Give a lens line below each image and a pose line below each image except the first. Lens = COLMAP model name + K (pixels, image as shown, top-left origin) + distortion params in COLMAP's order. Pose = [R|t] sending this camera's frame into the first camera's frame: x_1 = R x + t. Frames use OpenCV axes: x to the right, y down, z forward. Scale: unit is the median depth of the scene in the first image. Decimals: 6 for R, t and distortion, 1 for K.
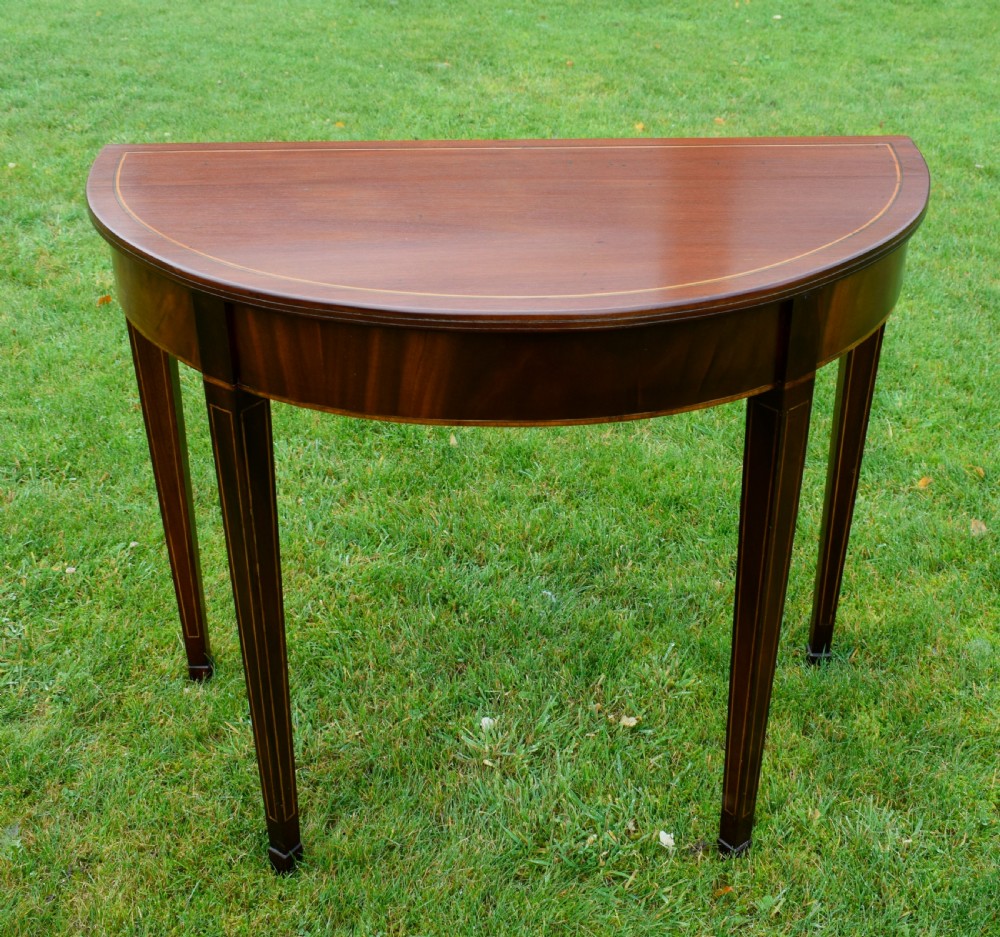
lens RADIAL K [[1295.0, 0, 525.4], [0, 1295.0, 394.0], [0, 0, 1]] dist [-0.024684, 0.000000]
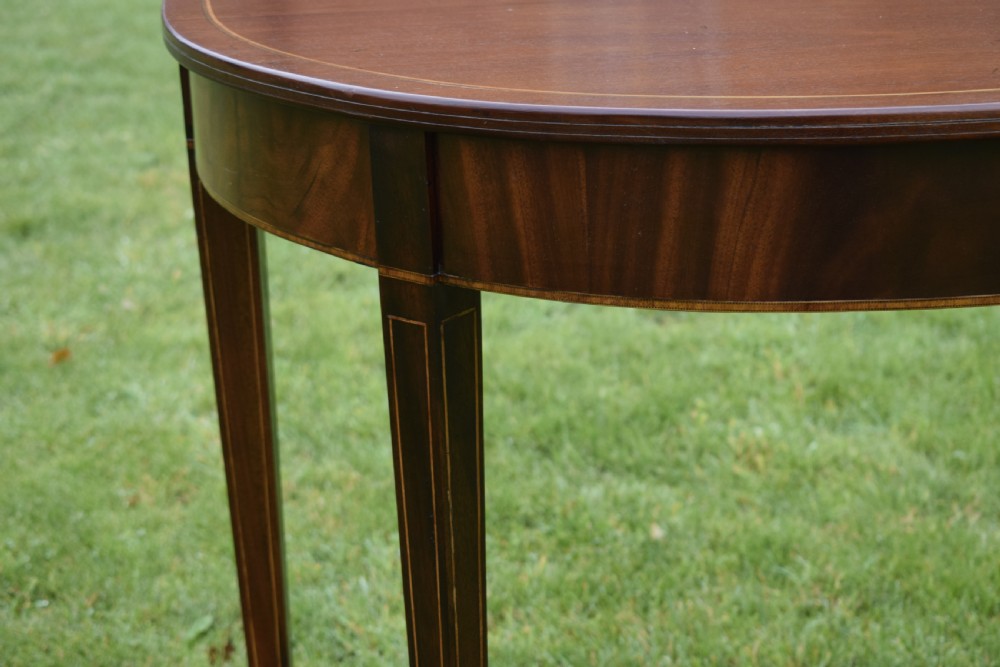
lens RADIAL K [[2140.4, 0, 539.1], [0, 2140.4, 317.3], [0, 0, 1]] dist [-0.003609, 0.000000]
pose [[0.998721, -0.028858, -0.041510, -0.079828], [0.022296, 0.988333, -0.150670, 0.104317], [0.045374, 0.149552, 0.987712, -0.014523]]
